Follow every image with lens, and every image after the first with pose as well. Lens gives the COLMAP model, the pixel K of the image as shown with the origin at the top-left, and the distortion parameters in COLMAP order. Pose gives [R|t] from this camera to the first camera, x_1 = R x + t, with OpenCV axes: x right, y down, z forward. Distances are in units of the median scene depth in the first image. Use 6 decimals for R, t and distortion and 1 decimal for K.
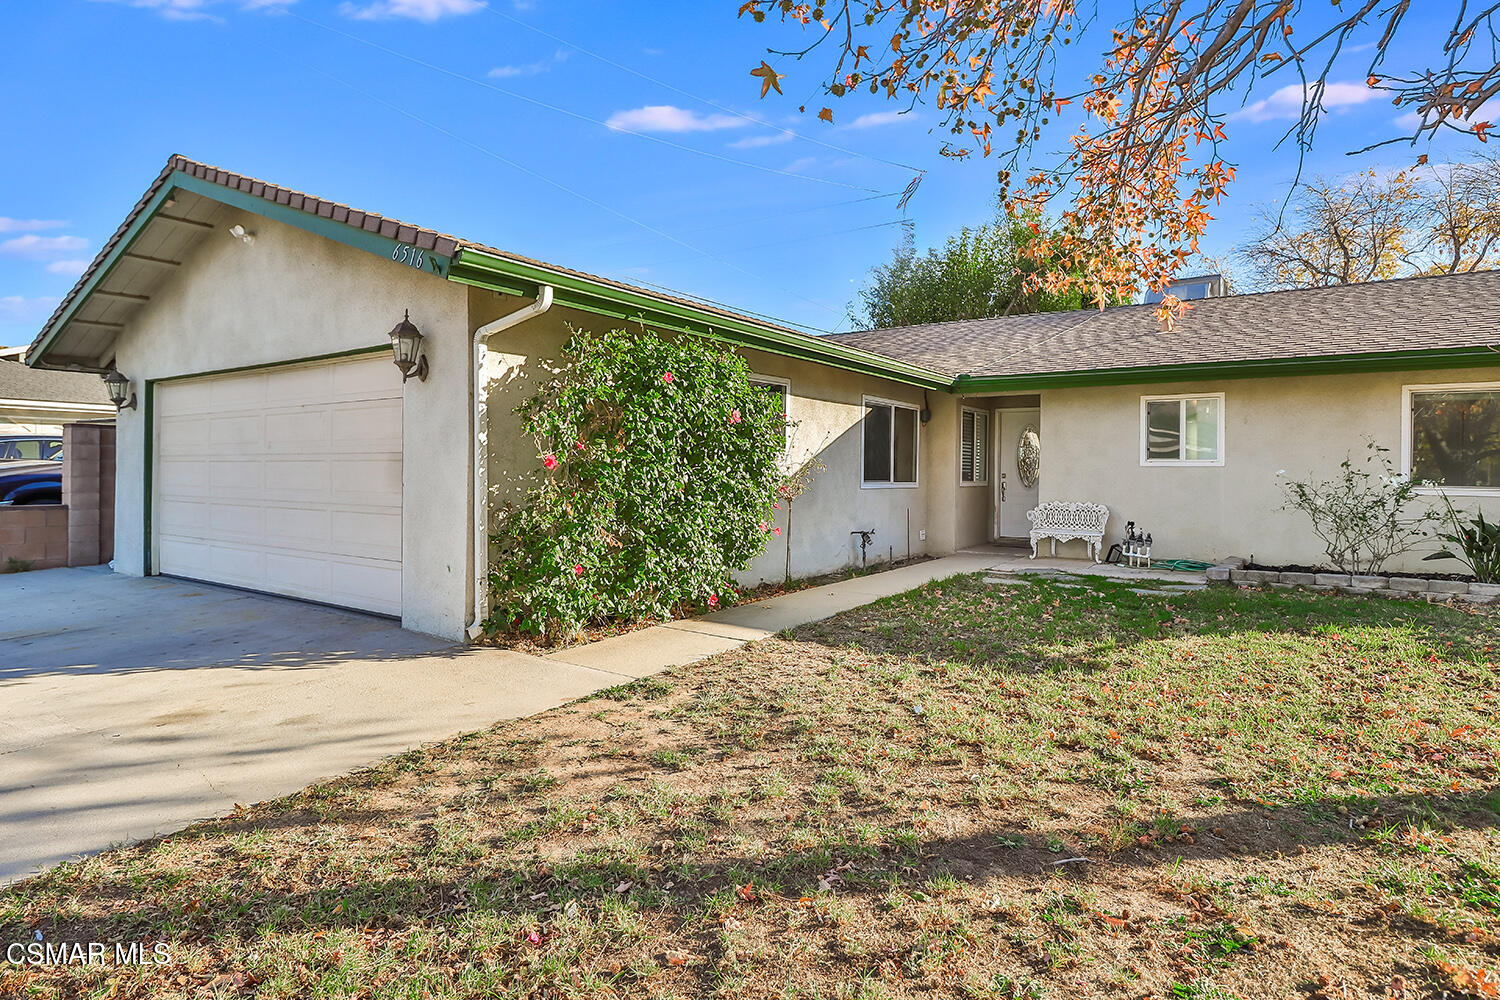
lens RADIAL K [[817.1, 0, 743.1], [0, 817.1, 470.8], [0, 0, 1]] dist [0.002818, 0.000892]
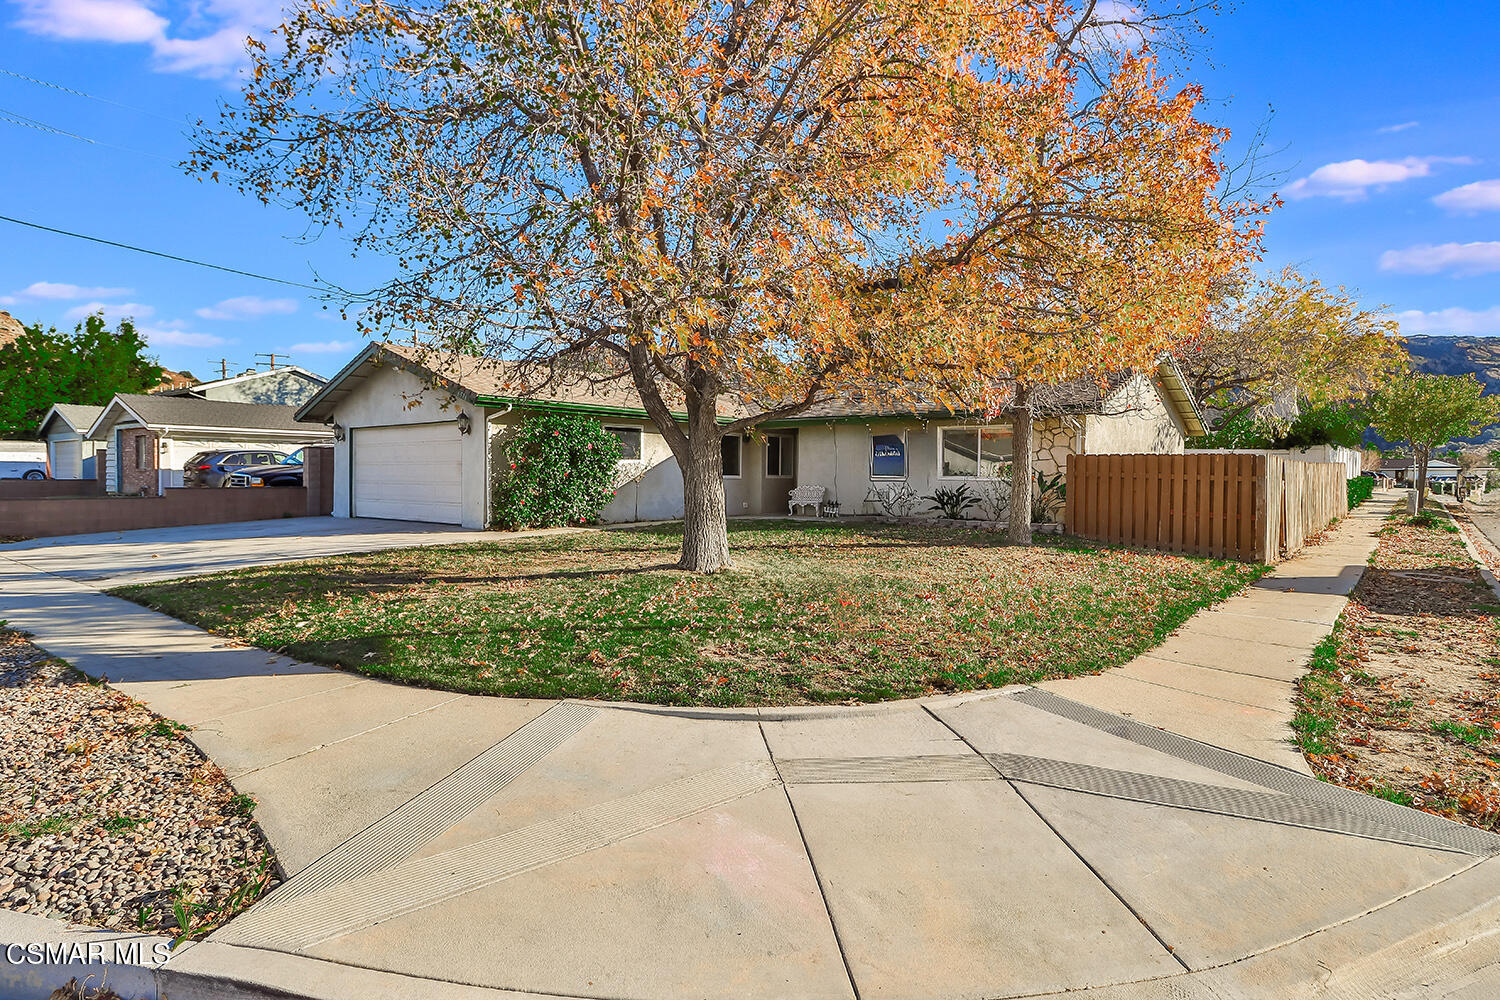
lens RADIAL K [[817.1, 0, 743.1], [0, 817.1, 470.8], [0, 0, 1]] dist [0.002818, 0.000892]
pose [[0.997066, -0.001108, -0.076543, 0.626238], [0.000704, 0.999986, -0.005303, 0.021316], [0.076548, 0.005233, 0.997052, -1.414645]]
